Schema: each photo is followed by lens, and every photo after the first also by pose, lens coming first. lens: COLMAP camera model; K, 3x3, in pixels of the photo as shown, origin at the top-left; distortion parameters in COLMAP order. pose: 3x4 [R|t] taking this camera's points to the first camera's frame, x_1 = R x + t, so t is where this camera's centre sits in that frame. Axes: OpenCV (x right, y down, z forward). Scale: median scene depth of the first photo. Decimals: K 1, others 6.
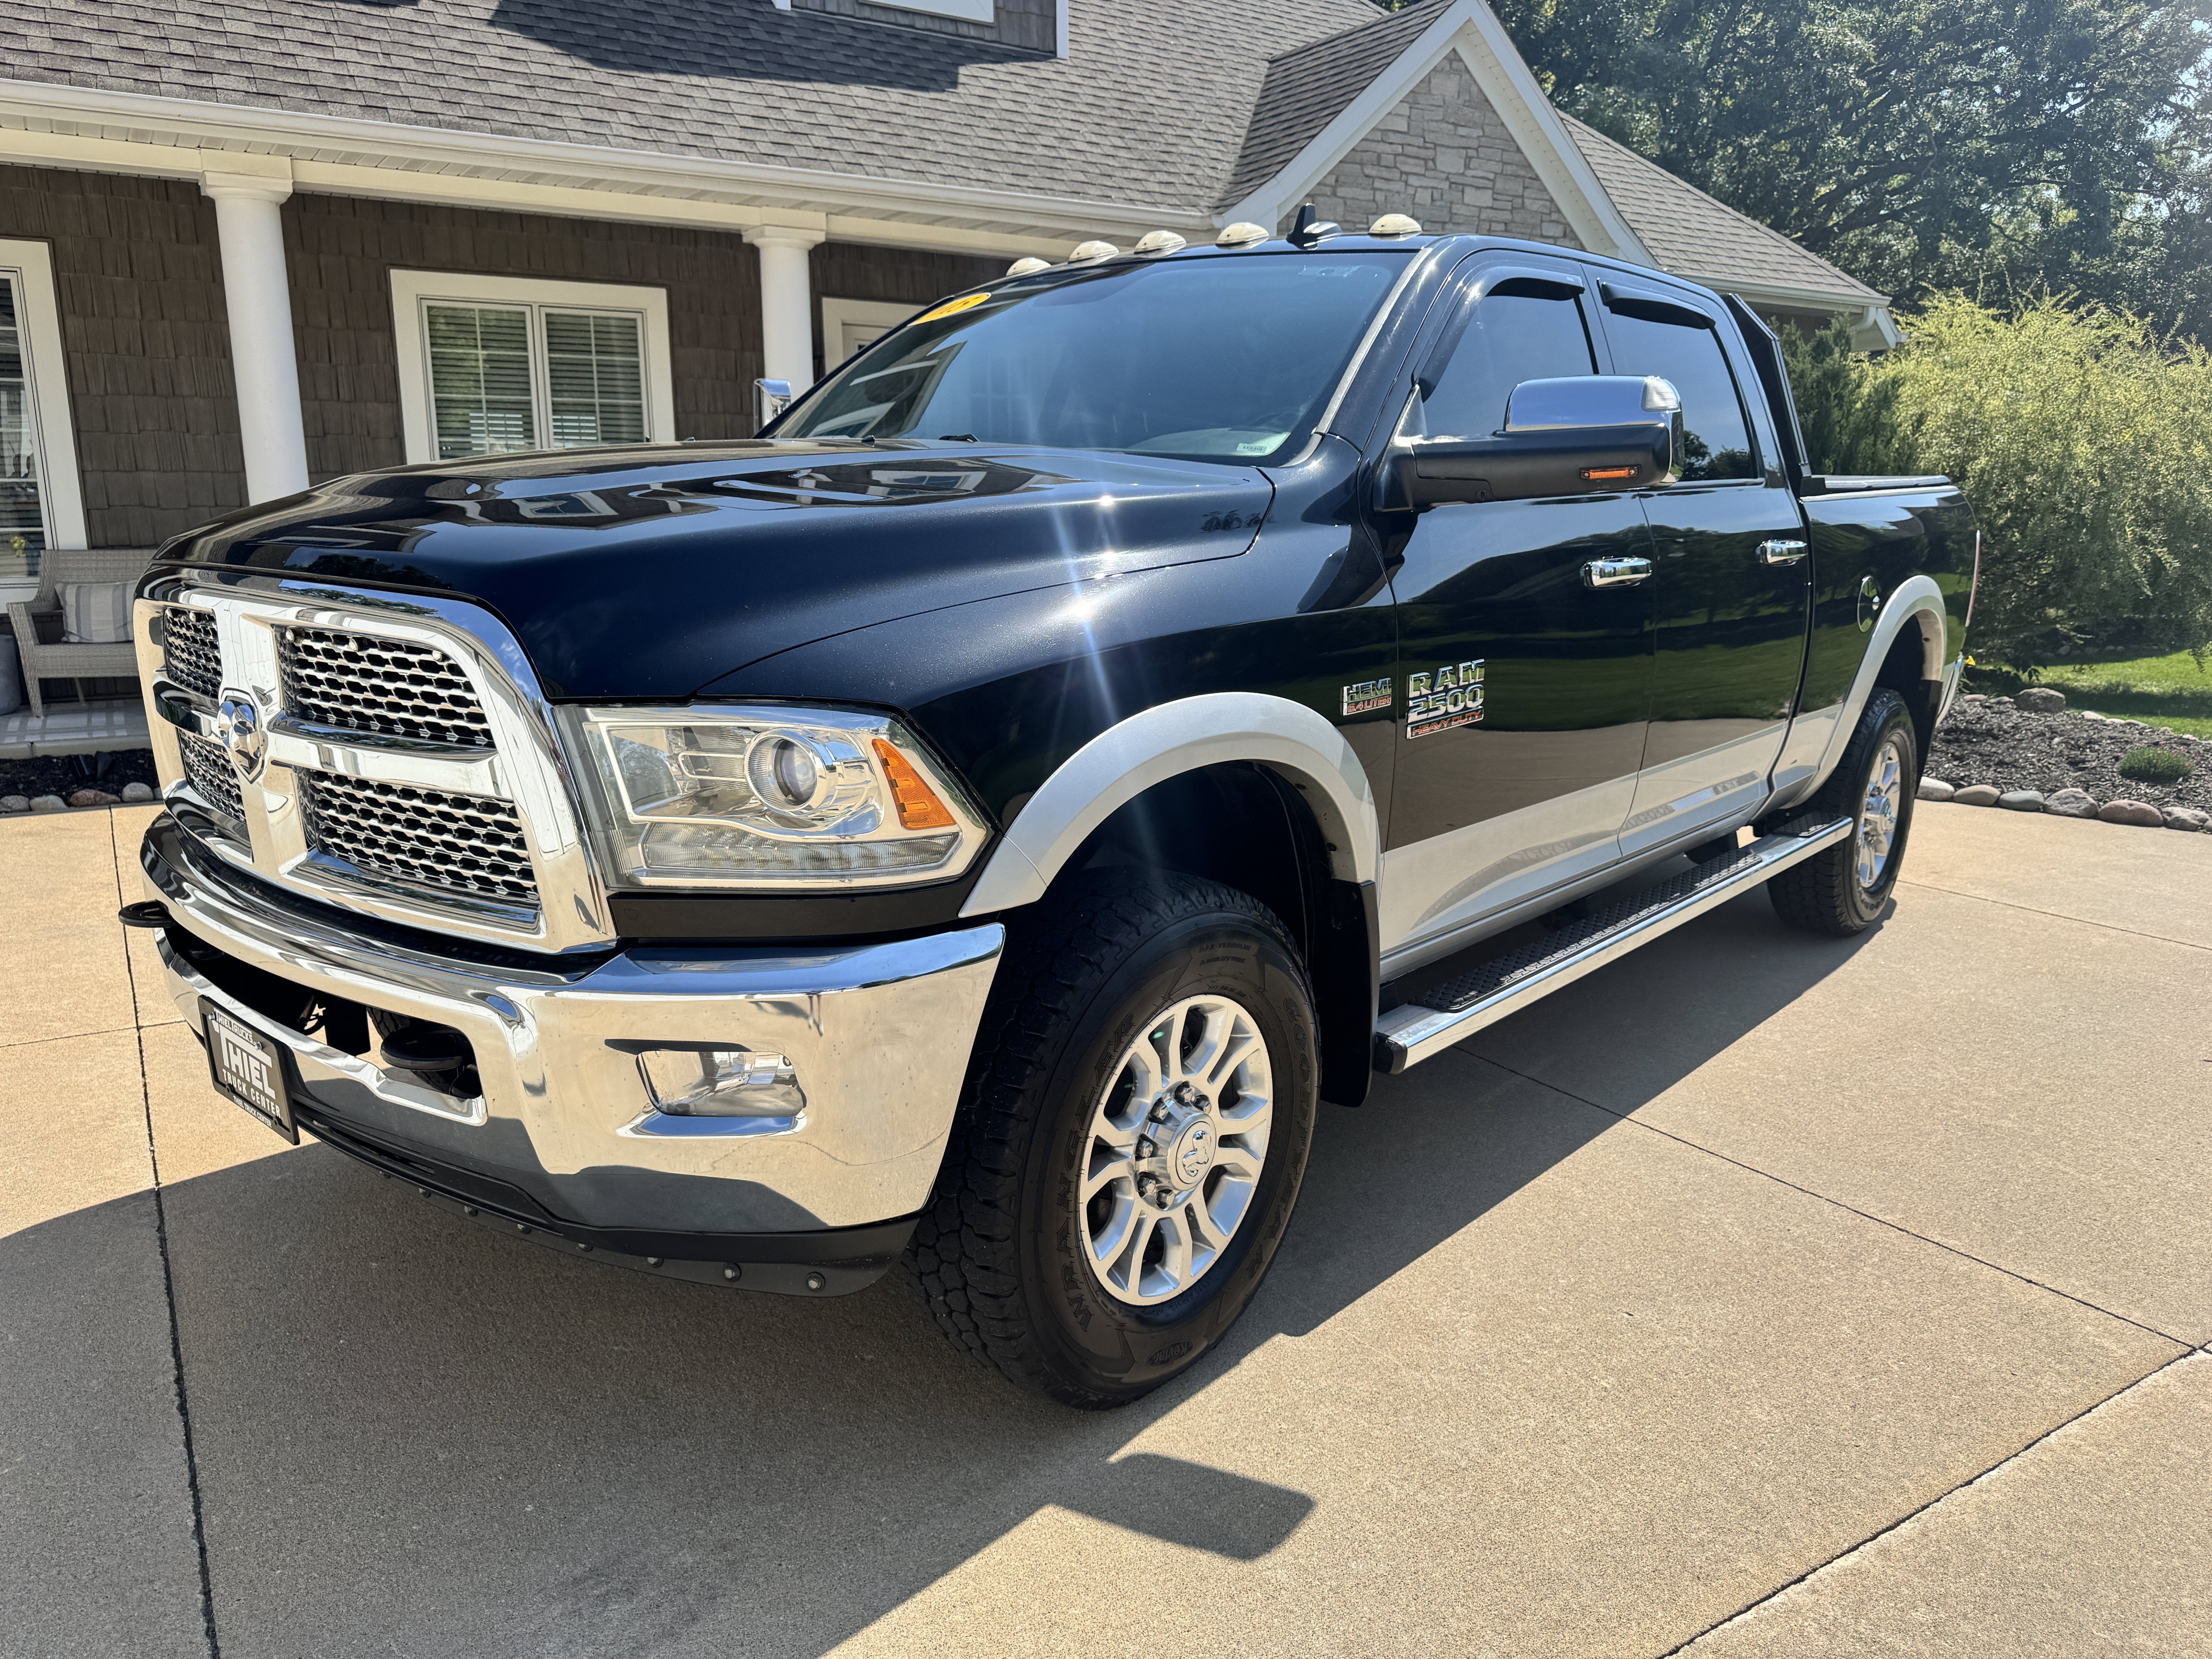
lens RADIAL K [[1570.6, 0, 1113.6], [0, 1570.6, 797.0], [0, 0, 1]] dist [0.003879, -0.001991]
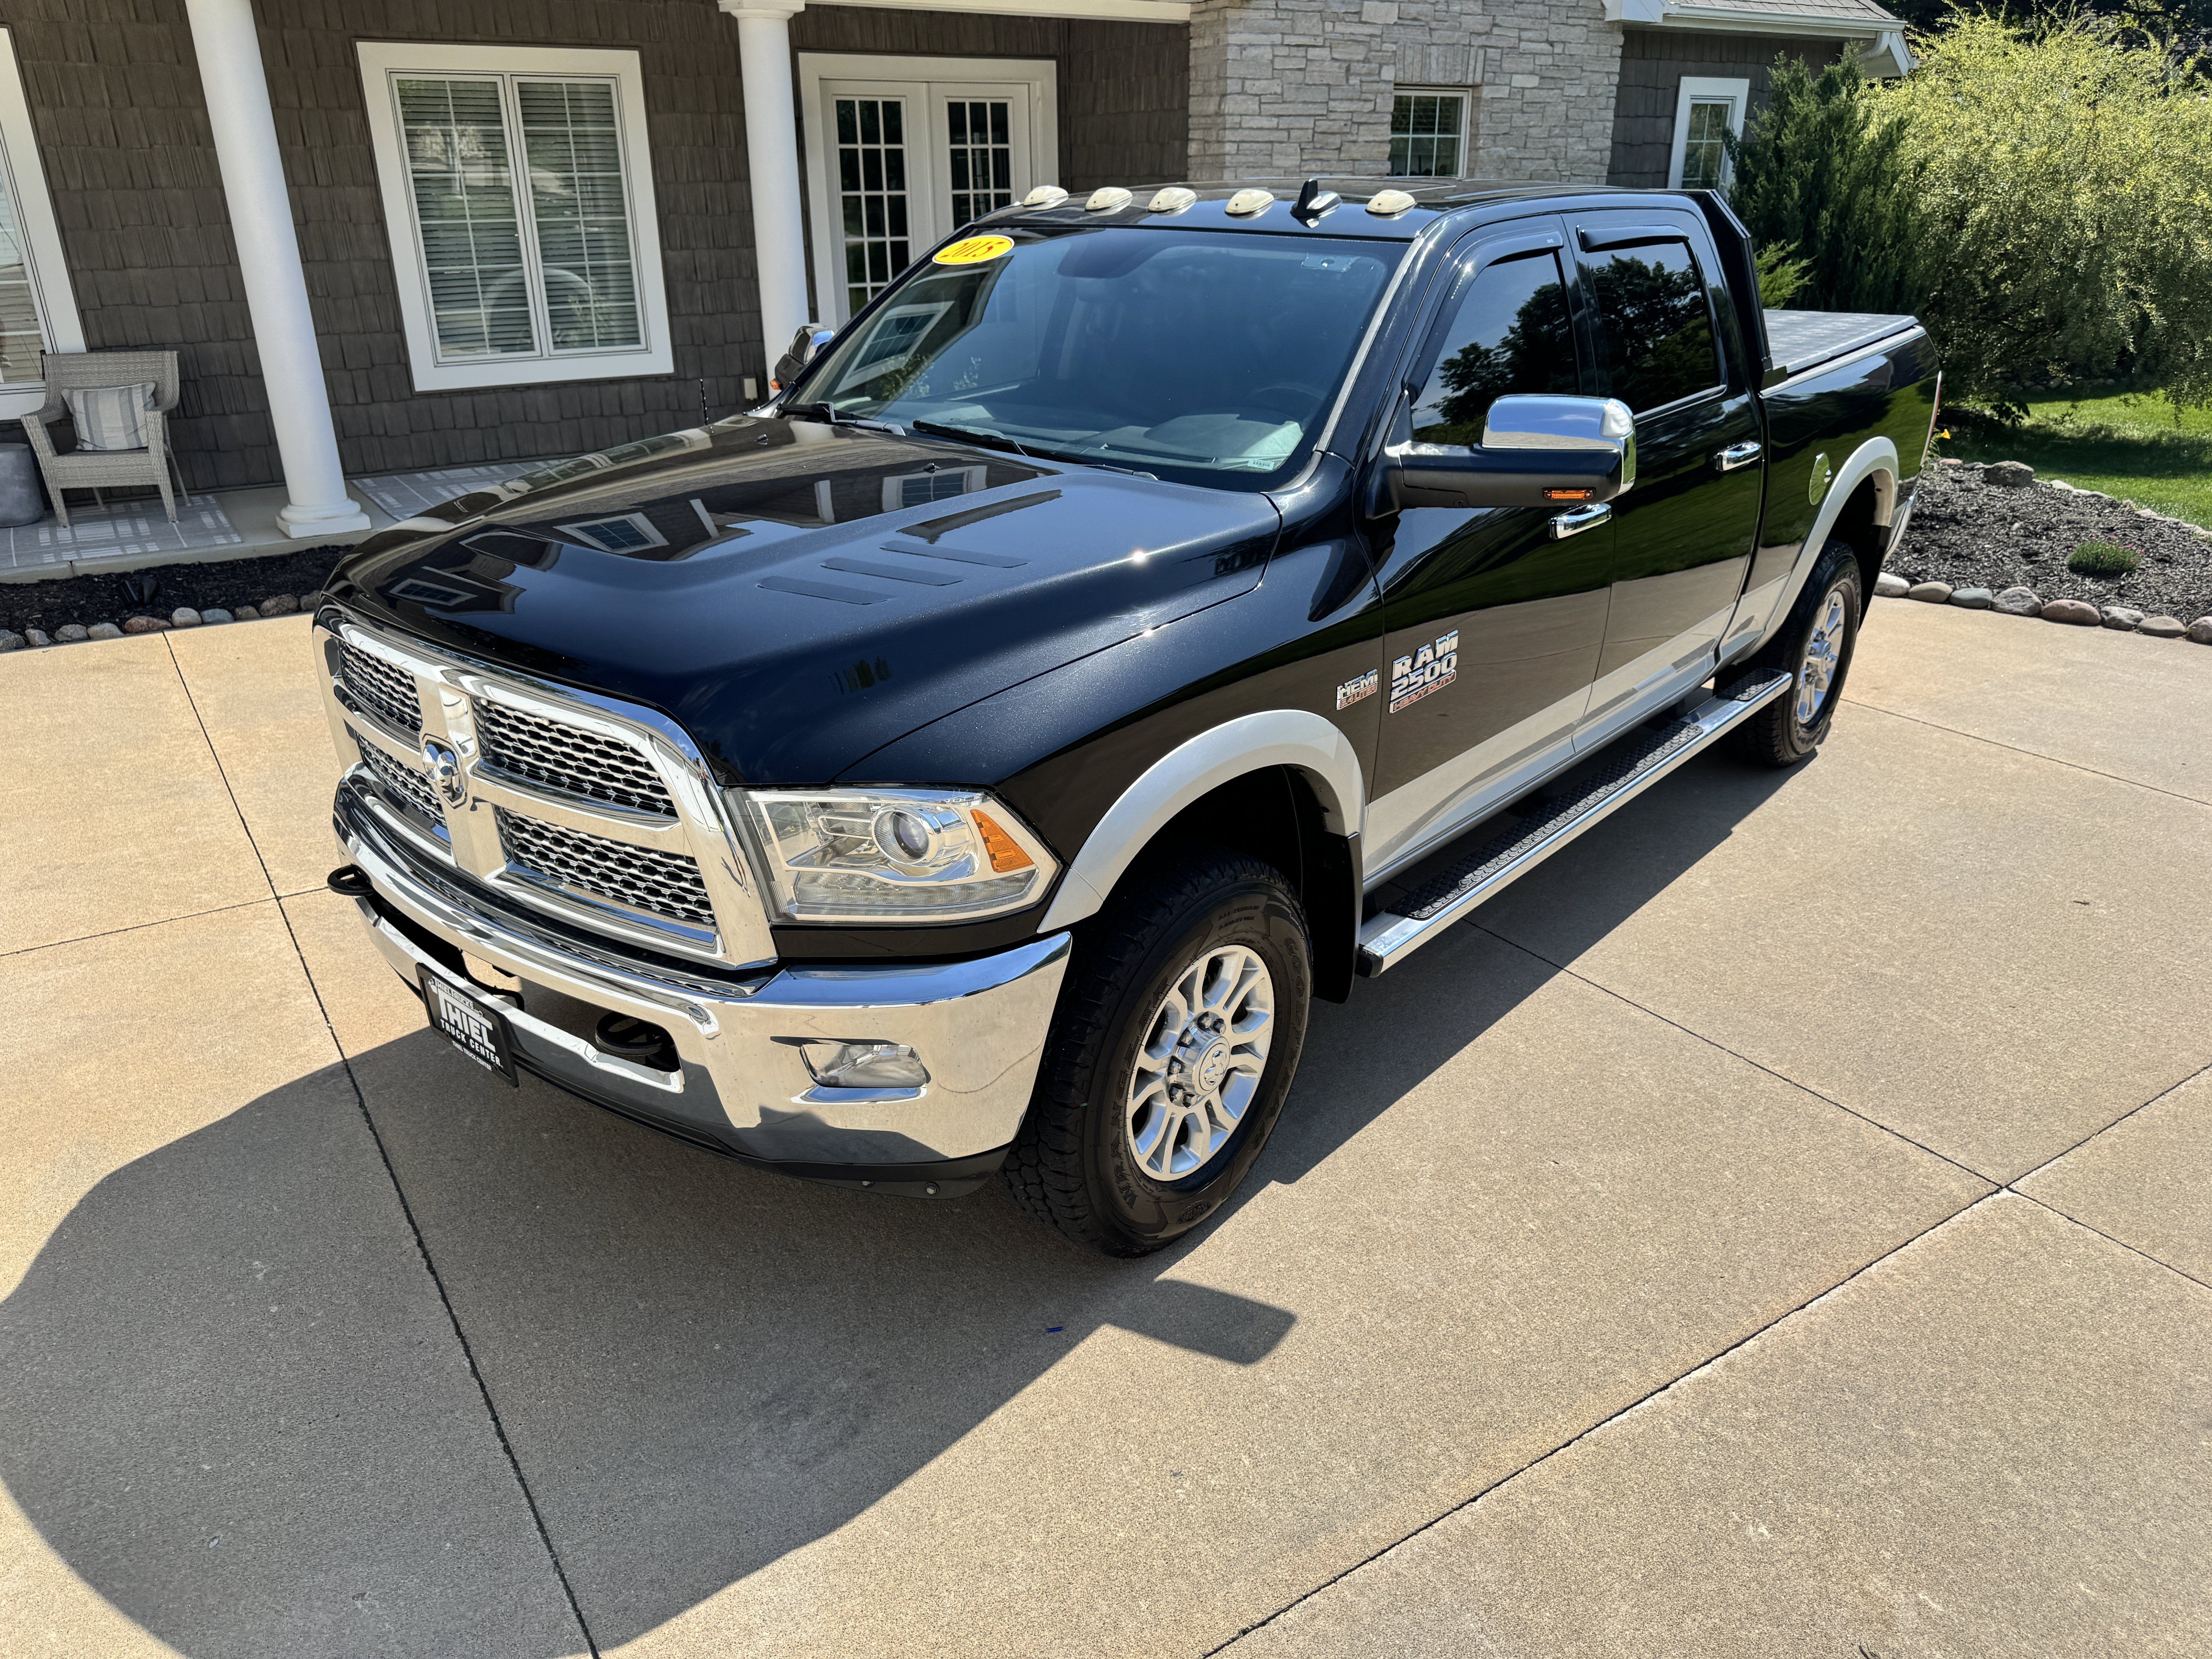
lens RADIAL K [[1576.3, 0, 1105.4], [0, 1576.3, 799.4], [0, 0, 1]] dist [0.016158, -0.016662]
pose [[0.999902, -0.012433, 0.006380, -0.019522], [0.011020, 0.982282, 0.187087, -0.105896], [-0.008593, -0.186998, 0.982323, -0.097344]]
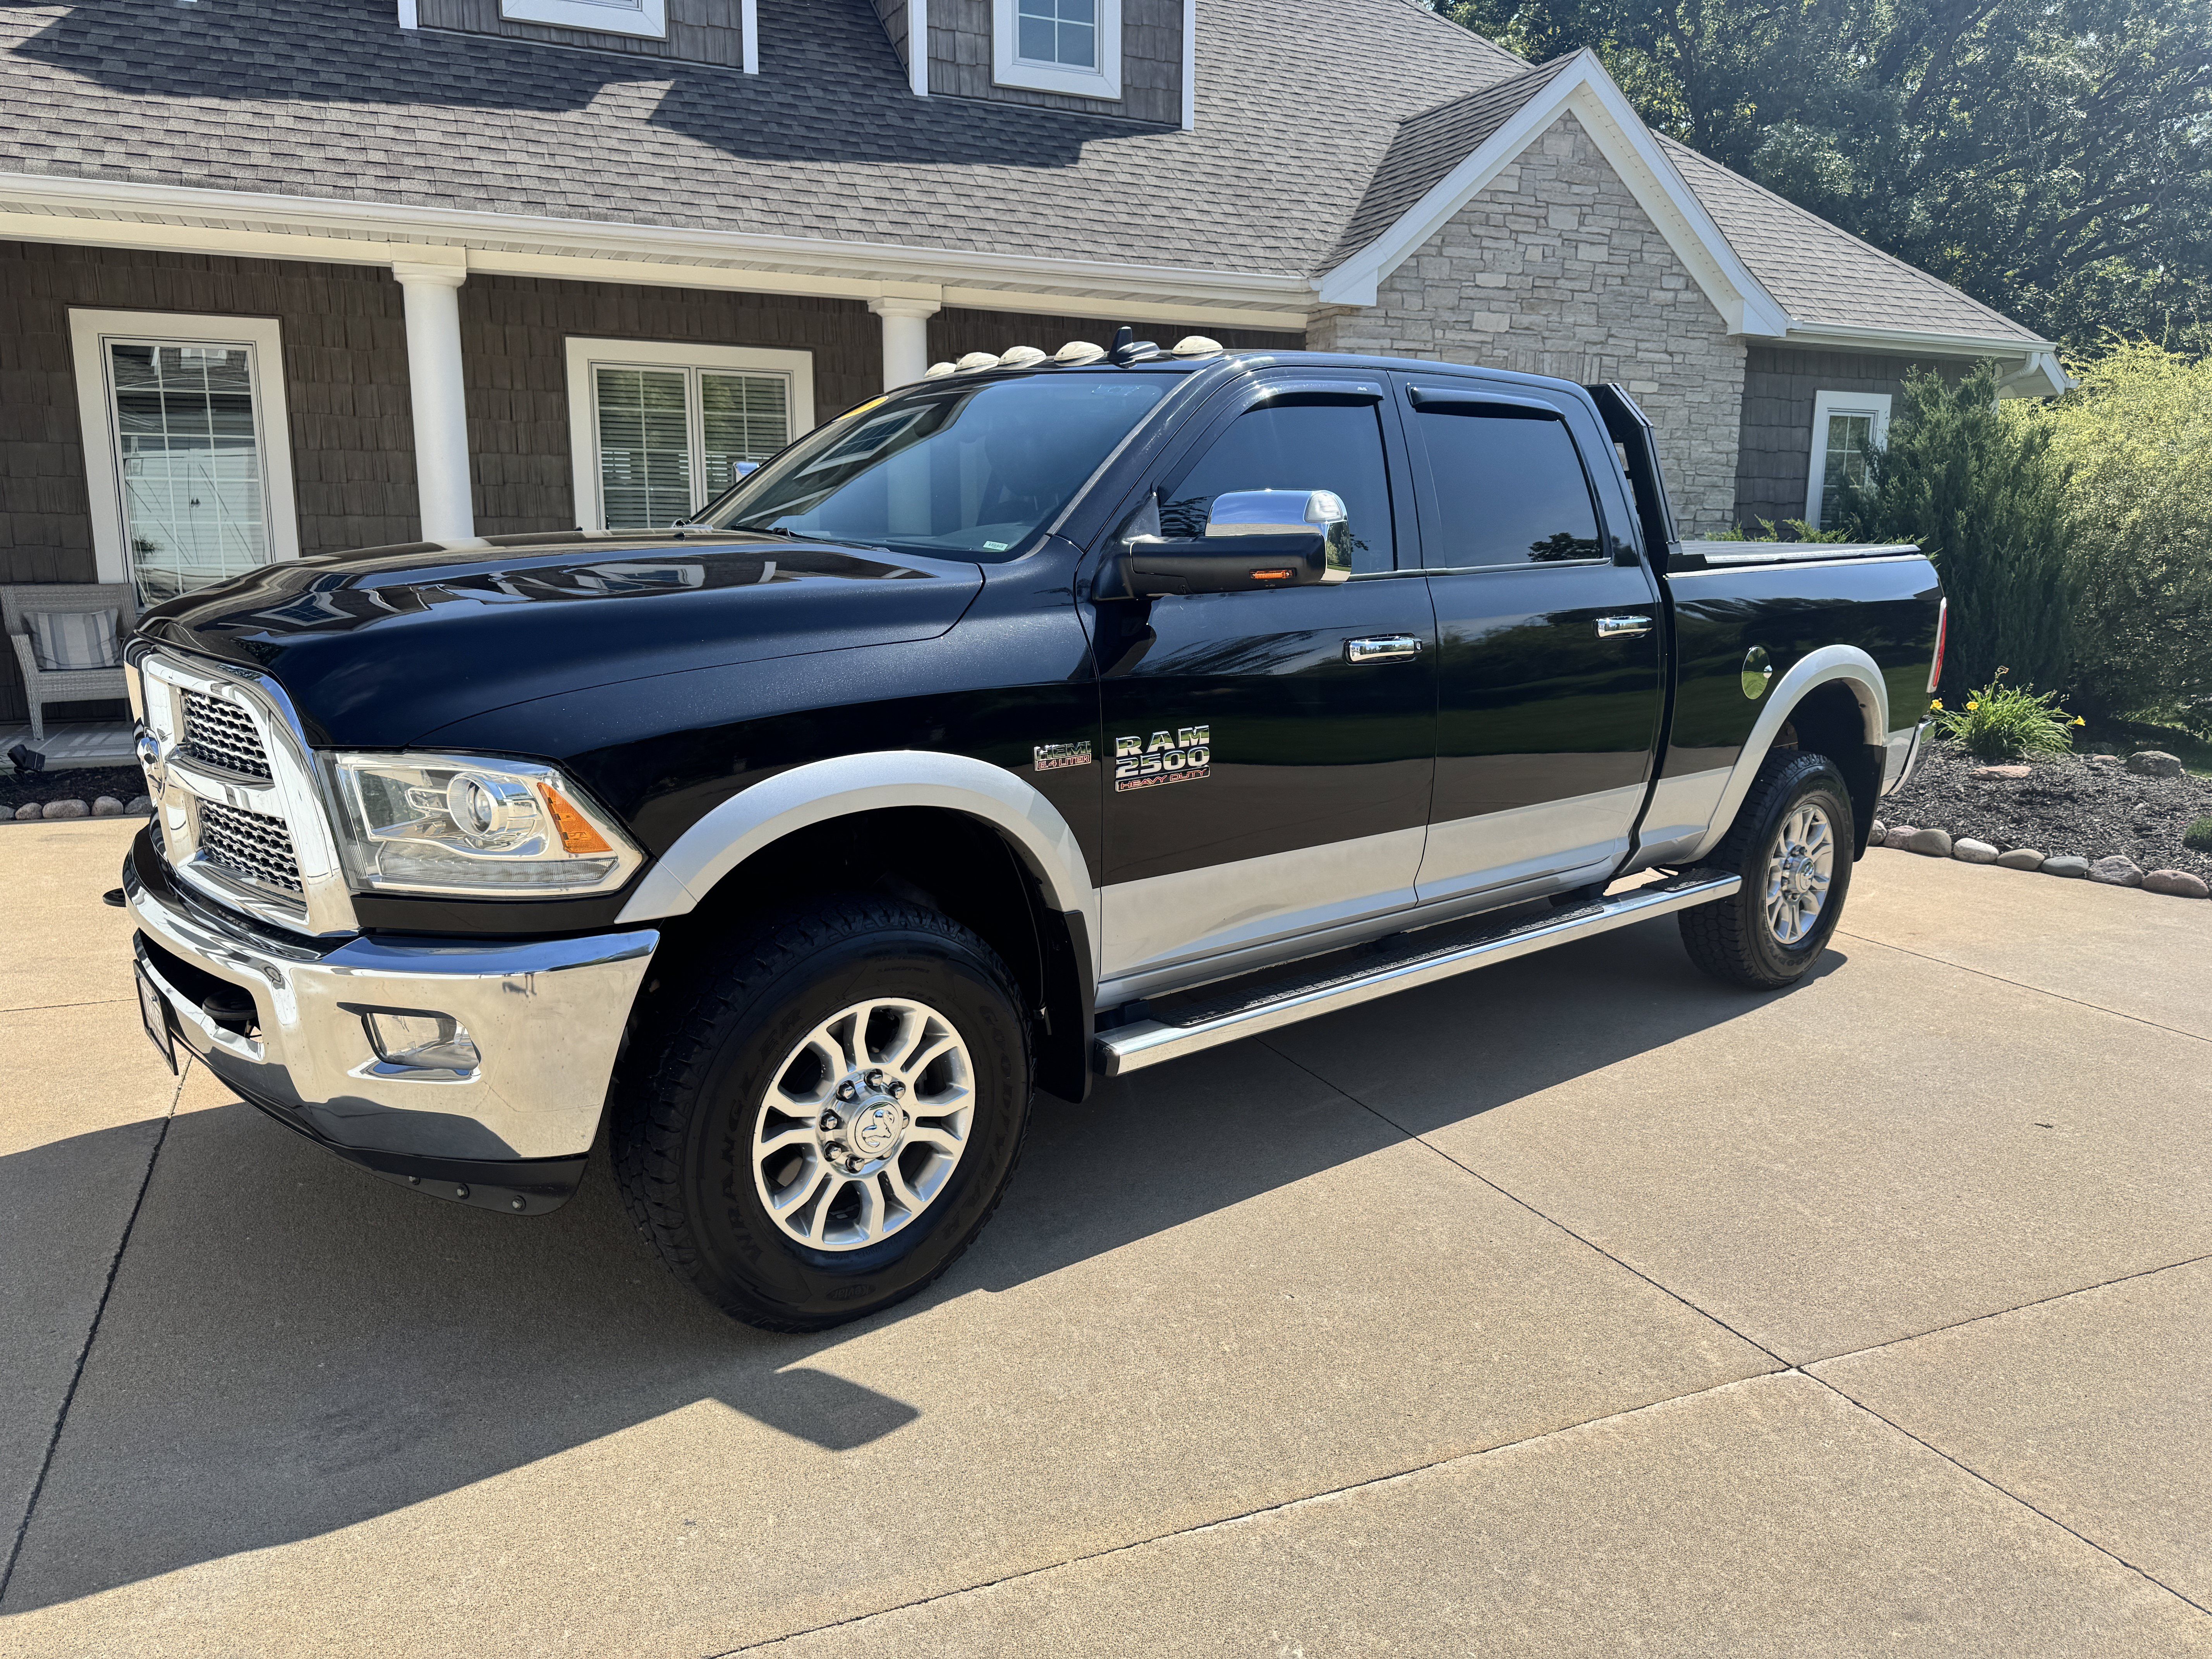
lens RADIAL K [[1561.3, 0, 1120.1], [0, 1561.3, 788.8], [0, 0, 1]] dist [0.012928, -0.010773]
pose [[0.989762, 0.031461, -0.139214, 0.189874], [-0.034646, 0.999189, -0.020509, -0.008360], [0.138456, 0.025122, 0.990050, -0.085571]]
